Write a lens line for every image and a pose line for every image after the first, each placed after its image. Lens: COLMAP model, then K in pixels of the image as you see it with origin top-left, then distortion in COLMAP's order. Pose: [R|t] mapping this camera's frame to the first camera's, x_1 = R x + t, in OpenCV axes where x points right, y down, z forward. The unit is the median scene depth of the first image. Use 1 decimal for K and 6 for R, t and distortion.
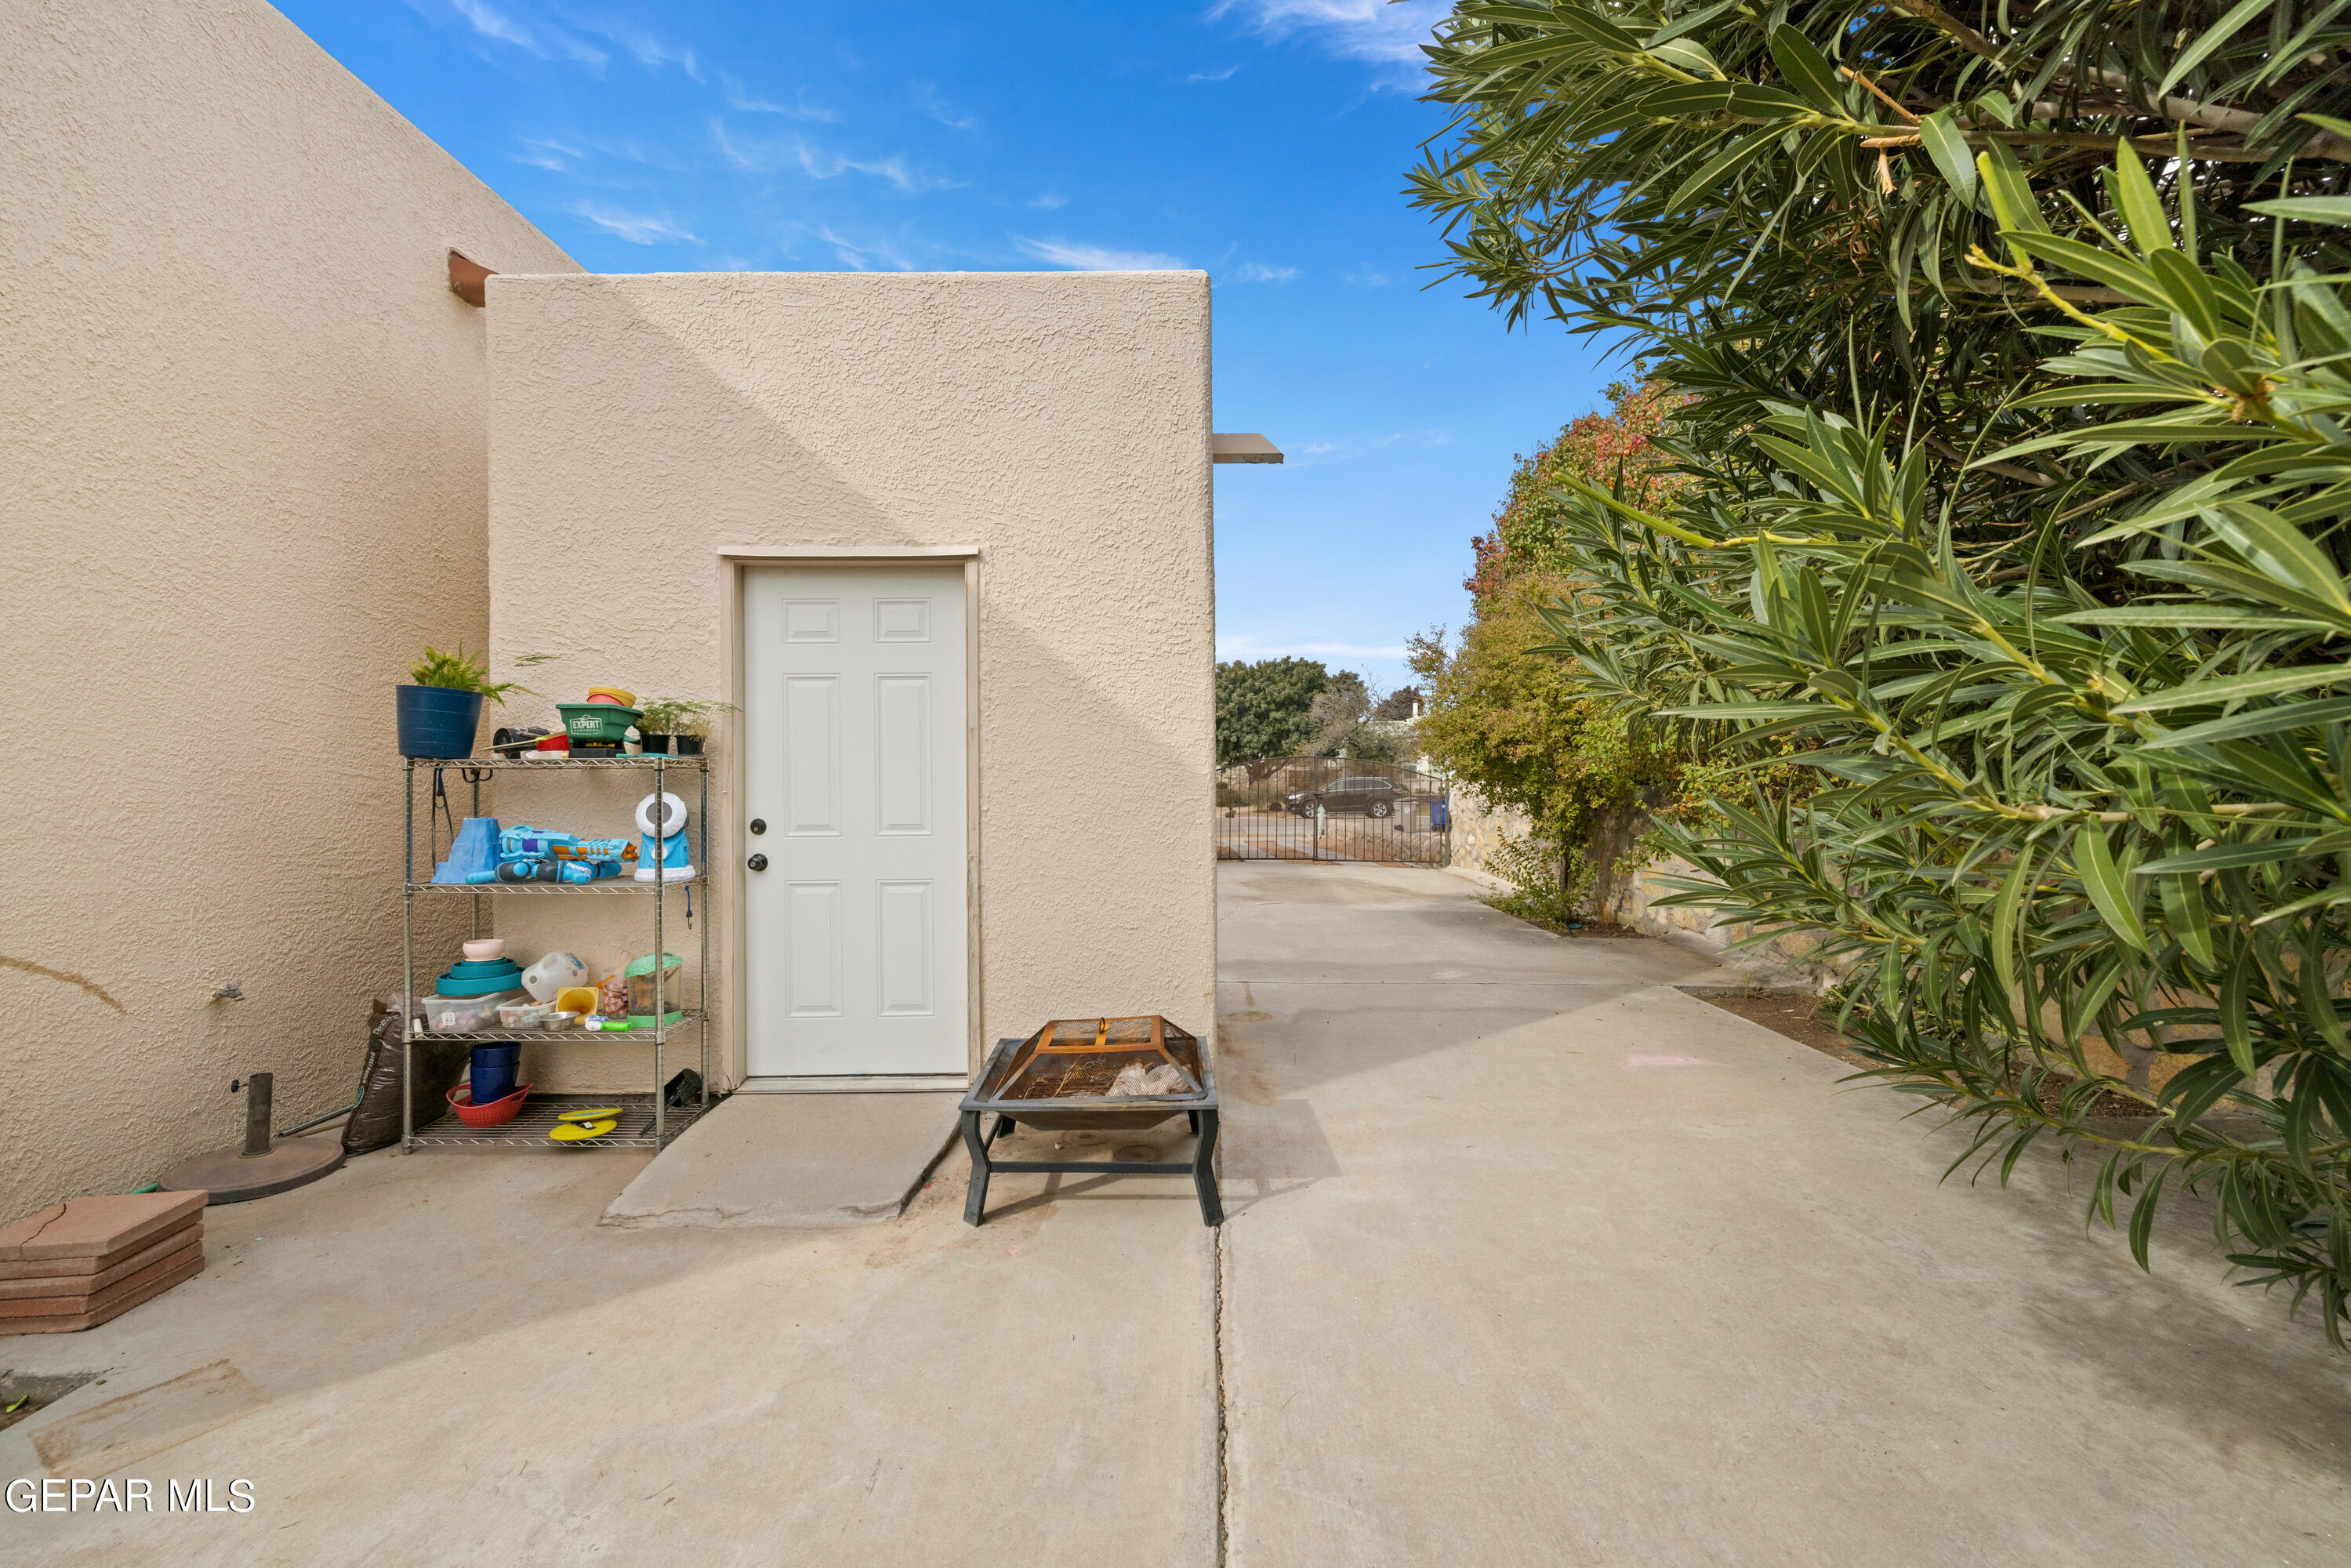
lens RADIAL K [[991.5, 0, 1174.5], [0, 991.5, 775.3], [0, 0, 1]] dist [-0.001995, -0.000213]
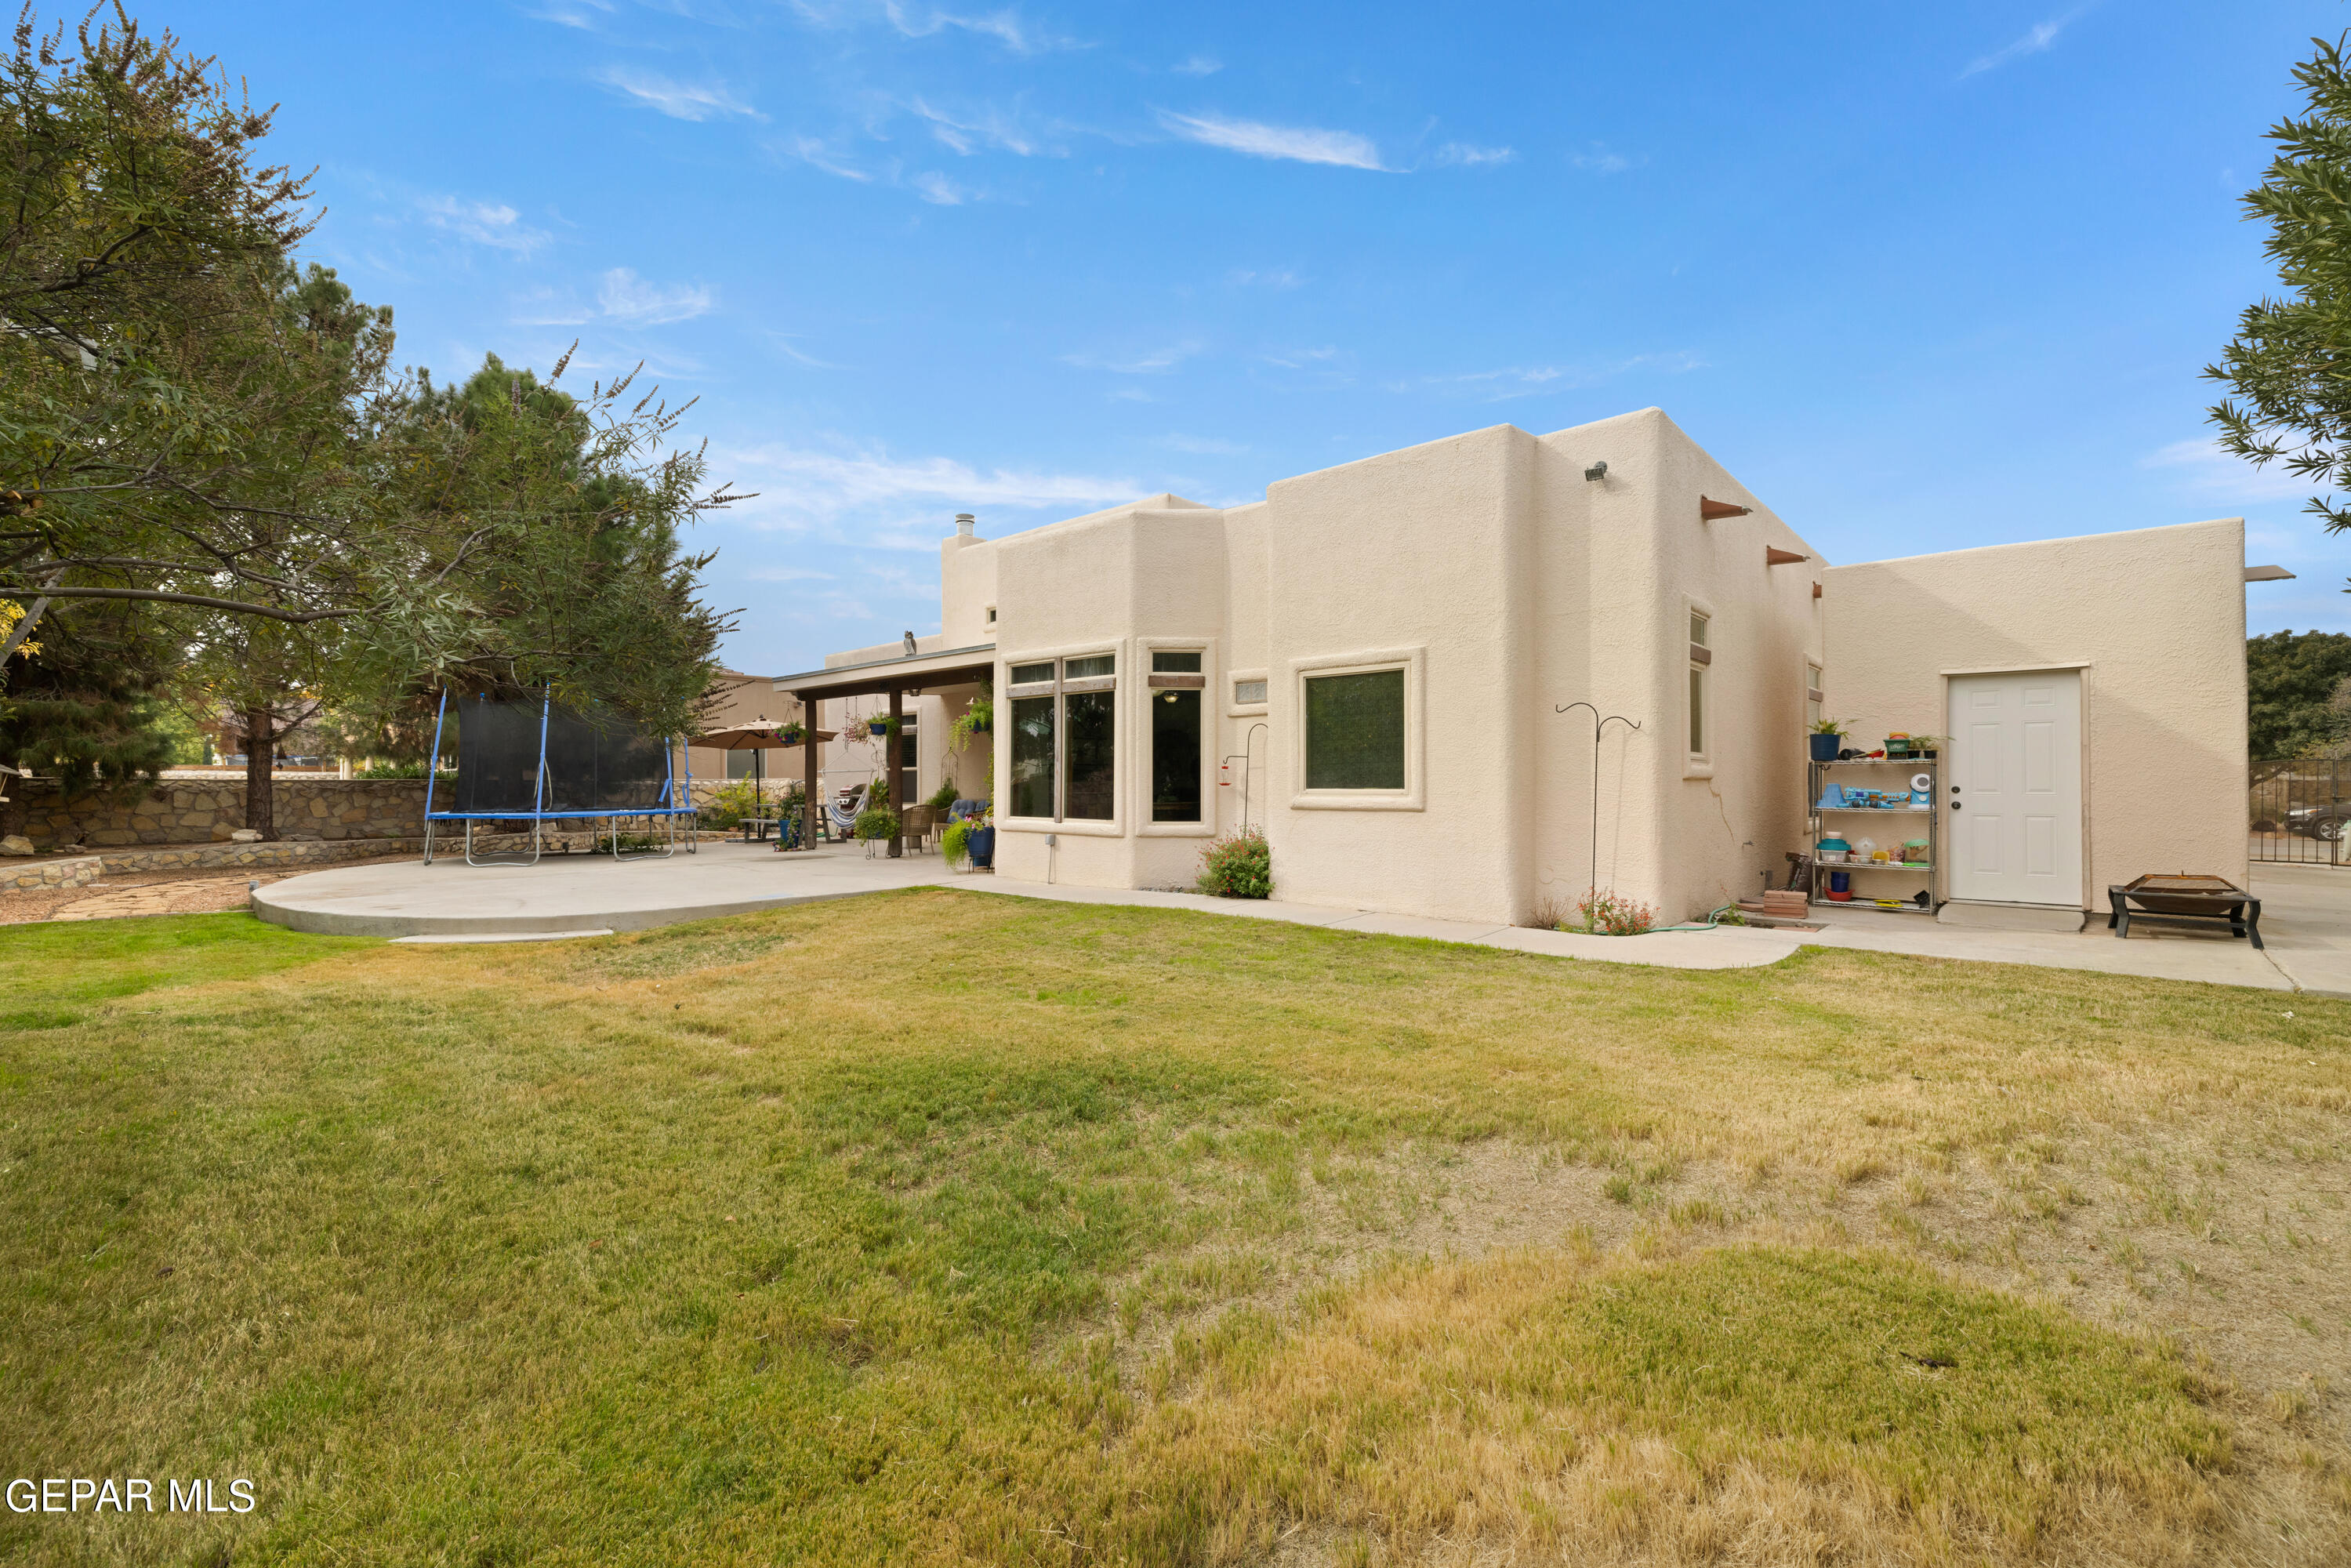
lens RADIAL K [[991.5, 0, 1167.6], [0, 991.5, 783.3], [0, 0, 1]] dist [-0.001995, -0.000213]
pose [[0.744387, 0.004077, -0.667736, -0.252156], [-0.006063, 0.999981, -0.000653, 0.049884], [0.667721, 0.004535, 0.744398, -1.970473]]
